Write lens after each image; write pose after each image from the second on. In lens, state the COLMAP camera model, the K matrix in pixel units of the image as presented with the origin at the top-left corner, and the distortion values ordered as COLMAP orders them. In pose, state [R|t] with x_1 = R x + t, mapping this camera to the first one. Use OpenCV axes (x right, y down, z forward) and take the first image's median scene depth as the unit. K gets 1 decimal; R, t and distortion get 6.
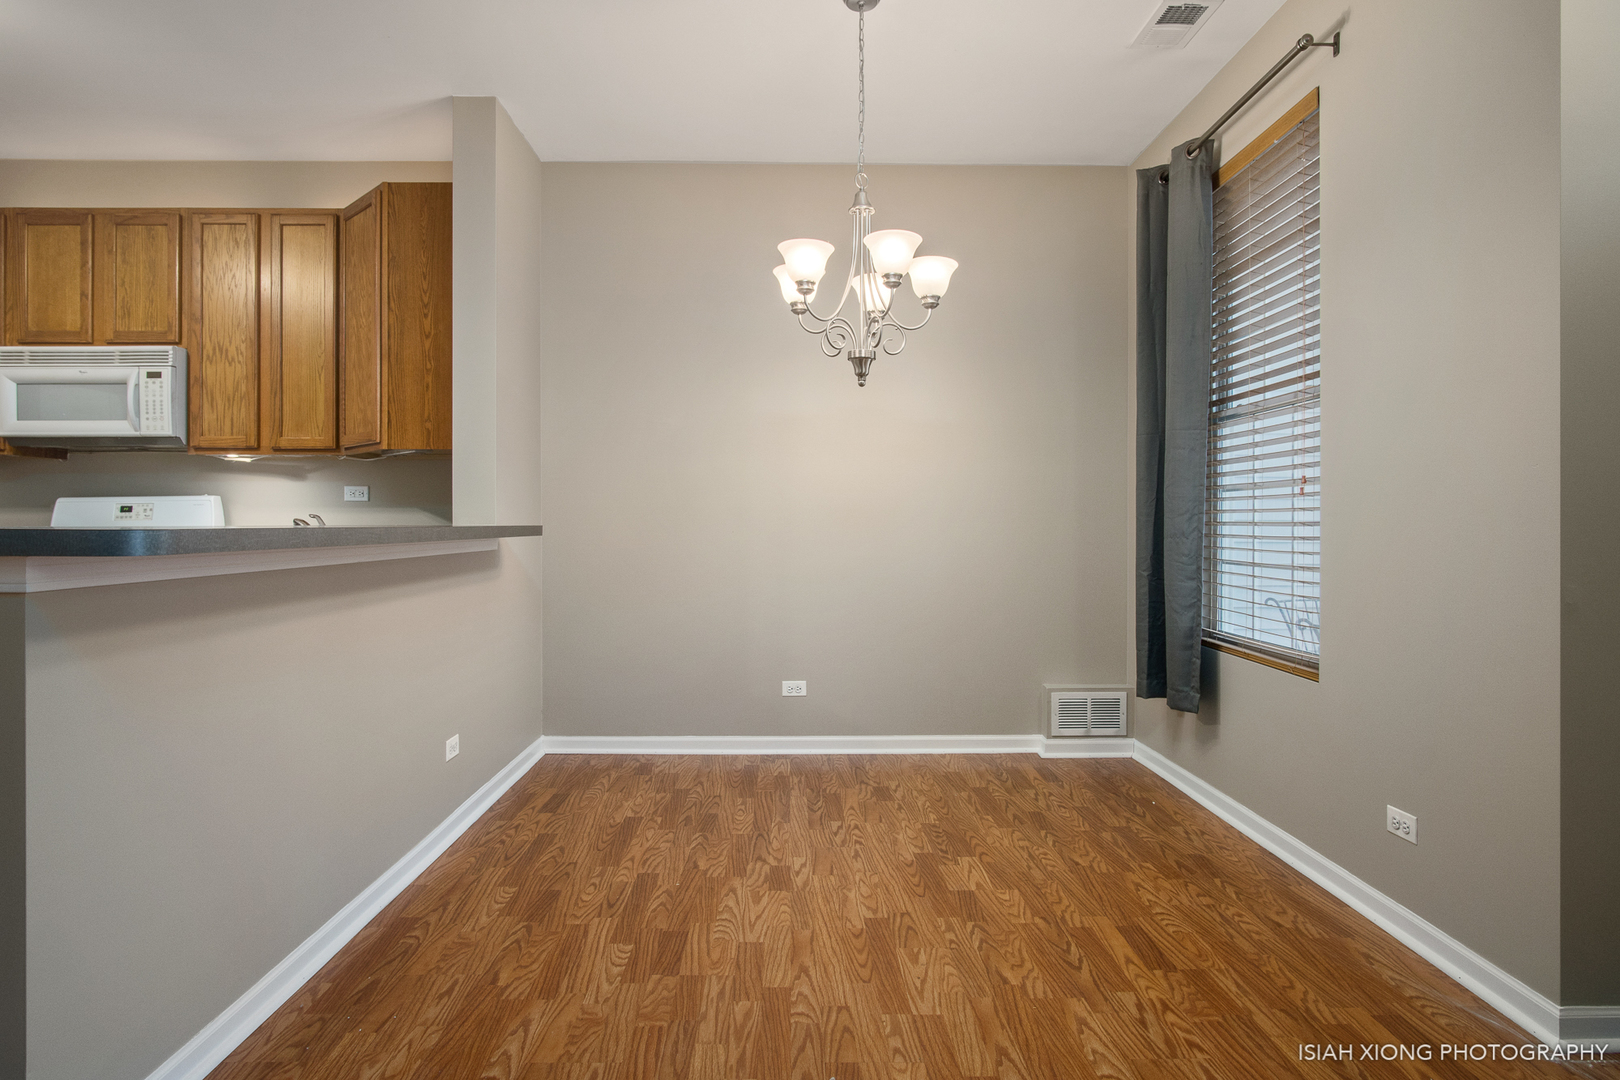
lens RADIAL K [[899.8, 0, 813.3], [0, 899.8, 527.0], [0, 0, 1]] dist [-0.019200, 0.011166]
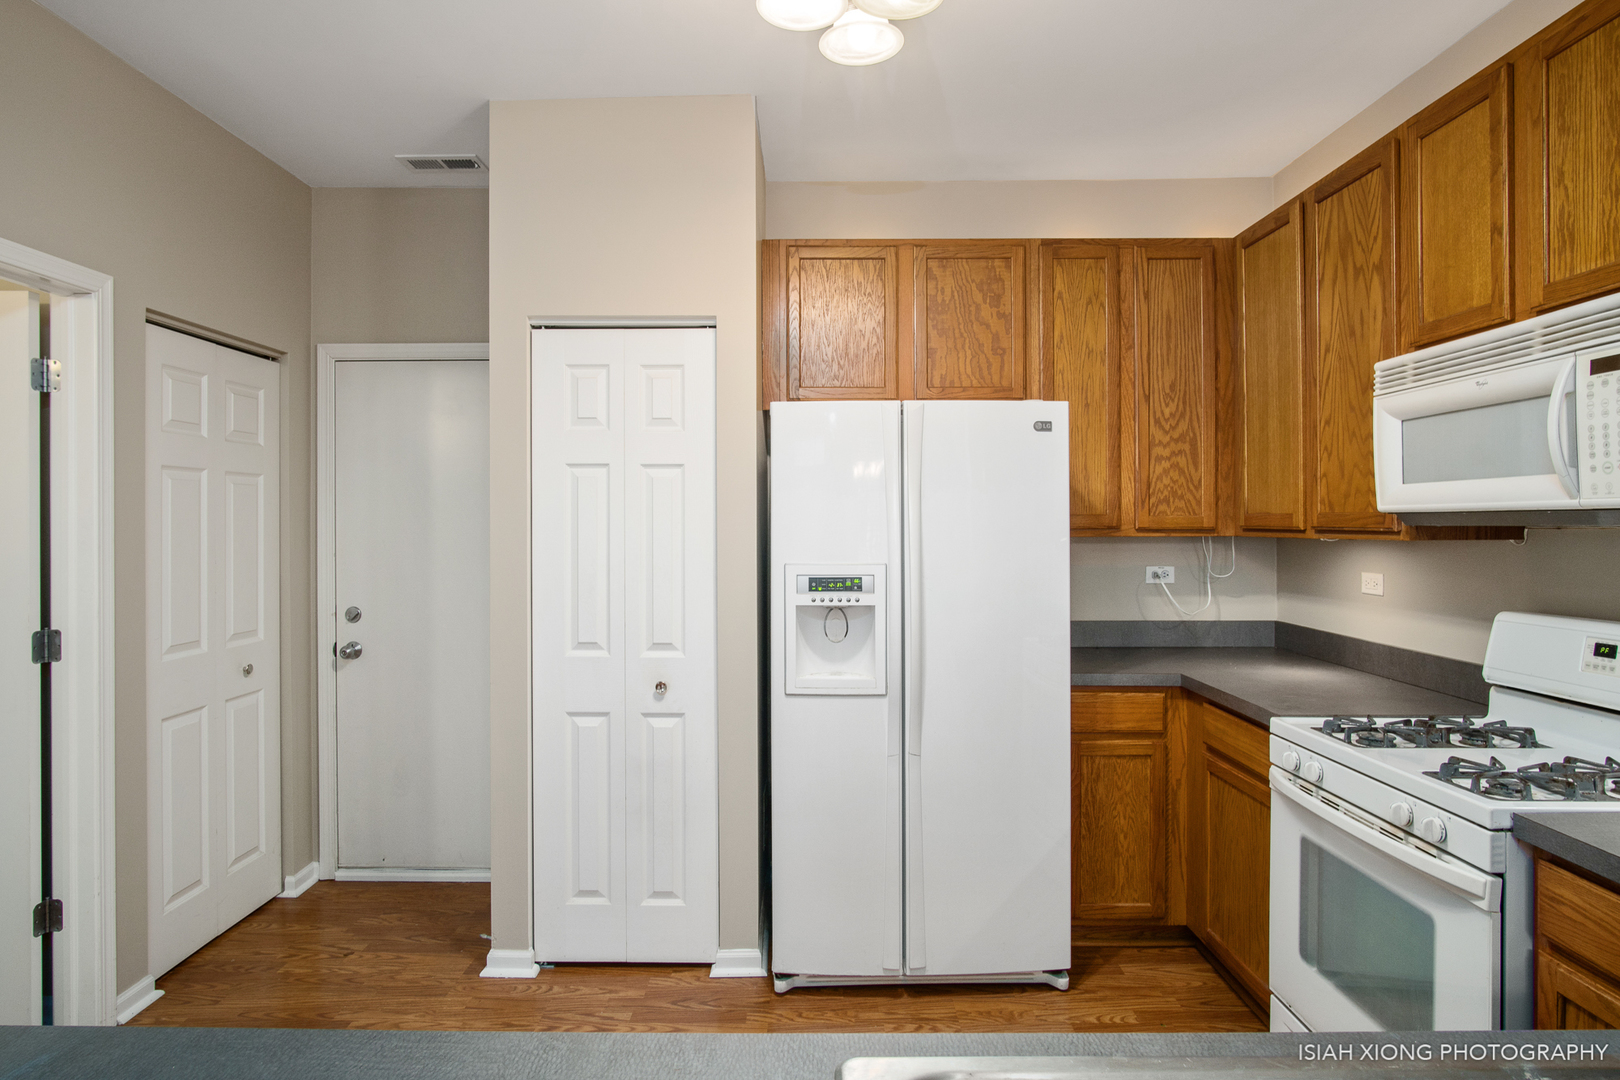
lens RADIAL K [[907.0, 0, 795.1], [0, 907.0, 519.5], [0, 0, 1]] dist [-0.023262, 0.011646]
pose [[-0.026682, -0.002385, -0.999641, -0.301722], [0.002146, 0.999995, -0.002443, -0.096348], [0.999642, -0.002211, -0.026677, 0.625586]]
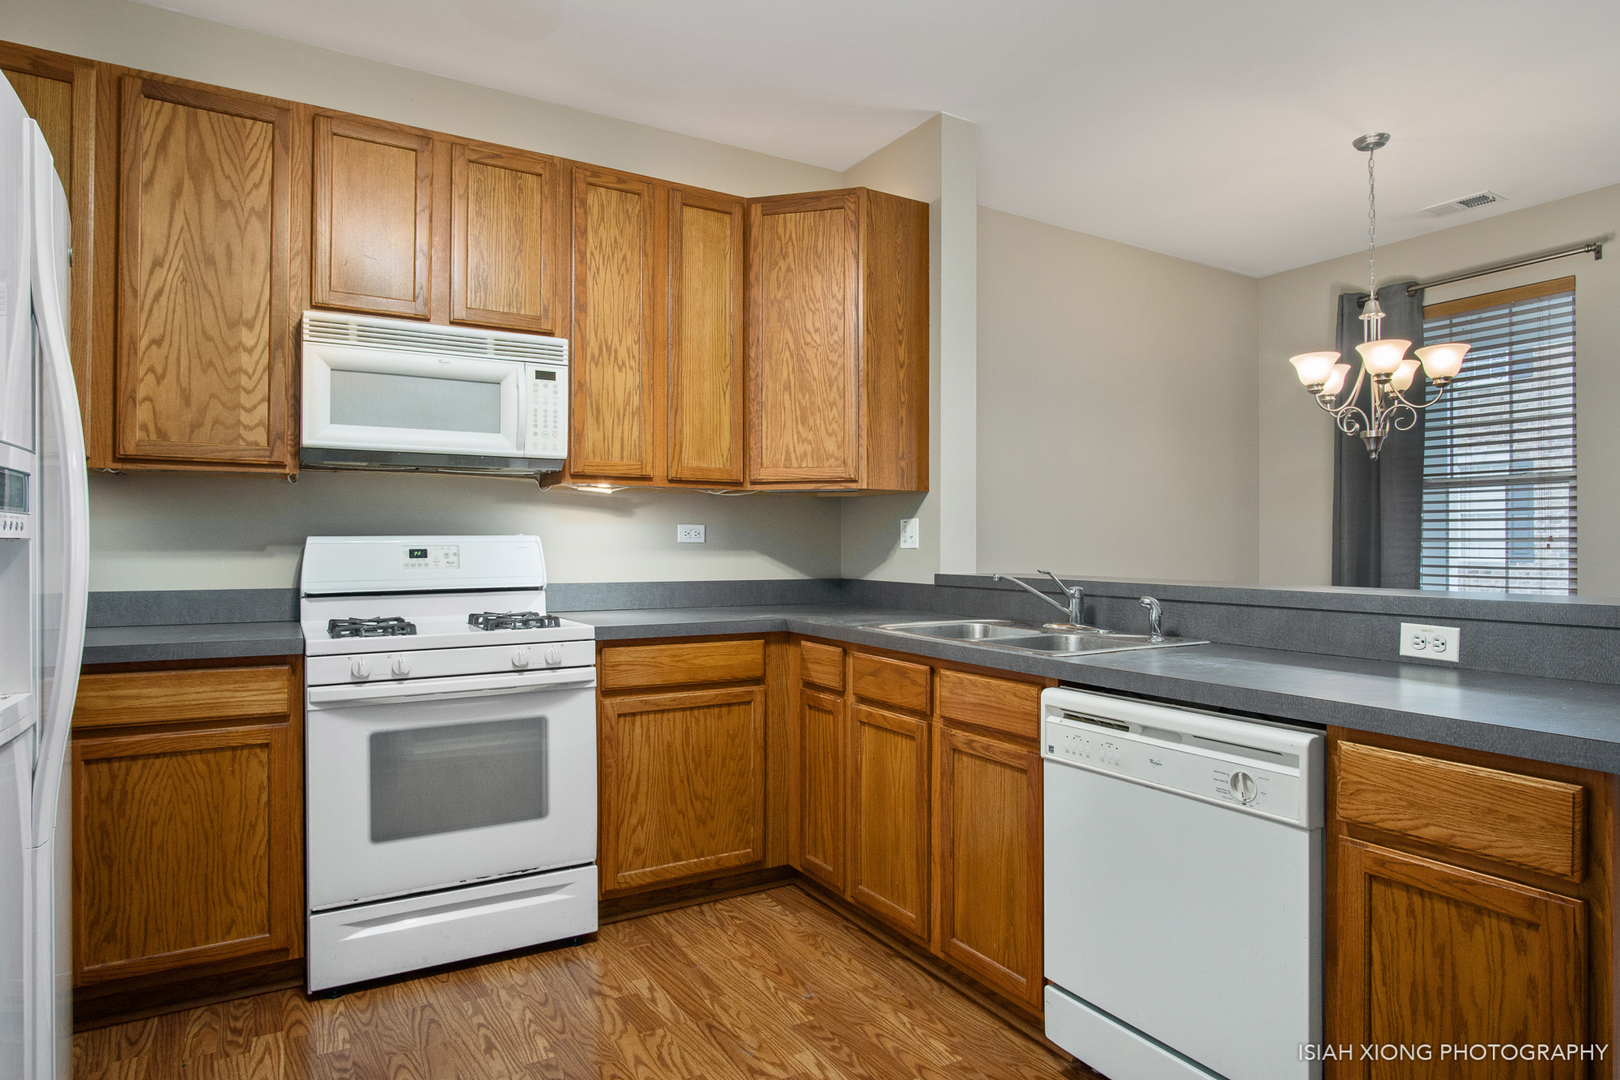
lens RADIAL K [[923.5, 0, 800.6], [0, 923.5, 536.1], [0, 0, 1]] dist [-0.013897, 0.002653]
pose [[0.867889, 0.006736, 0.496713, -0.933458], [-0.001337, 0.999936, -0.011223, -0.028159], [-0.496757, 0.009076, 0.867842, 0.228749]]
